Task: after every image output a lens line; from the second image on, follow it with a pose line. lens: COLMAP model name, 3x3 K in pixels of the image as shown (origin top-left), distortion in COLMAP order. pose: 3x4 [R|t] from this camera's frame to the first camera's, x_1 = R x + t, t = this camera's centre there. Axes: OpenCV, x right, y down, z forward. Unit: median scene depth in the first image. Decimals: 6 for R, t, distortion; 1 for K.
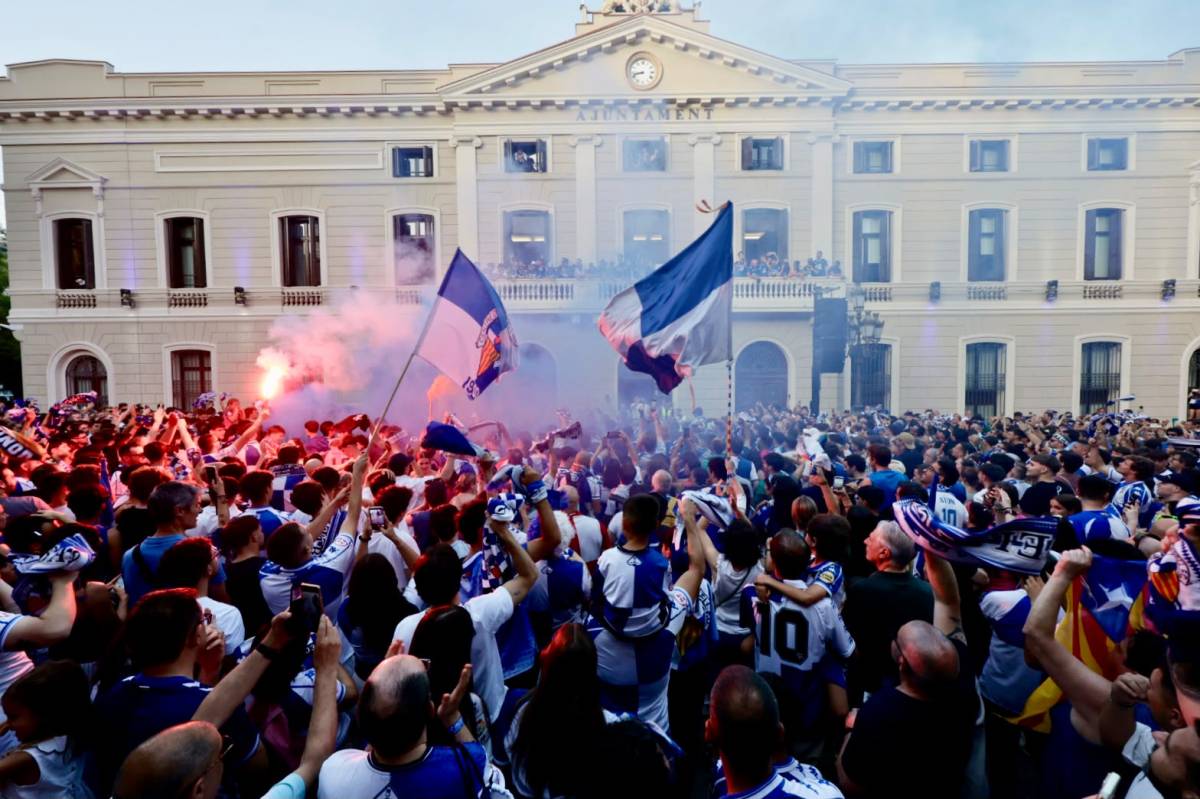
lens RADIAL K [[491.8, 0, 590.7], [0, 491.8, 401.6], [0, 0, 1]] dist [-0.001997, 0.000714]
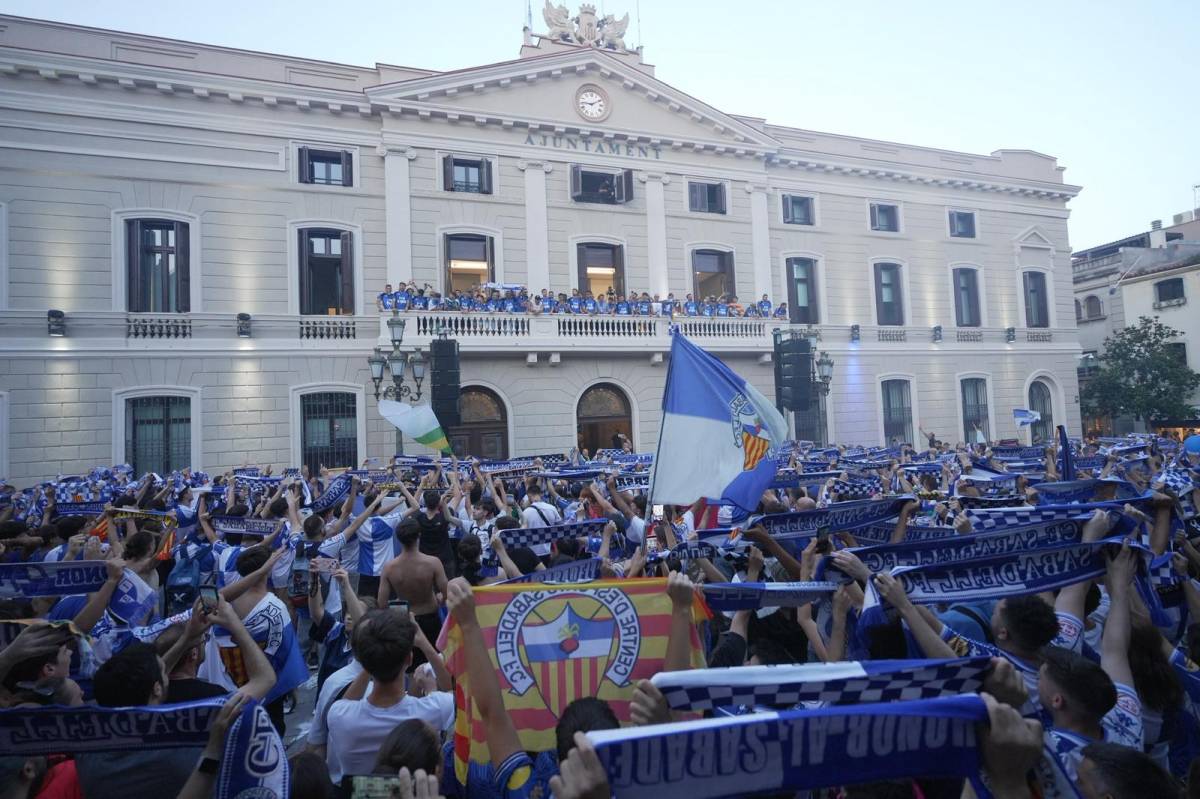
lens RADIAL K [[567.0, 0, 600.0], [0, 567.0, 399.5], [0, 0, 1]] dist [-0.001710, 0.000496]
pose [[0.948600, -0.019375, 0.315885, -0.243923], [0.048964, 0.995091, -0.086004, 0.002551], [-0.312668, 0.097050, 0.944892, 0.000032]]
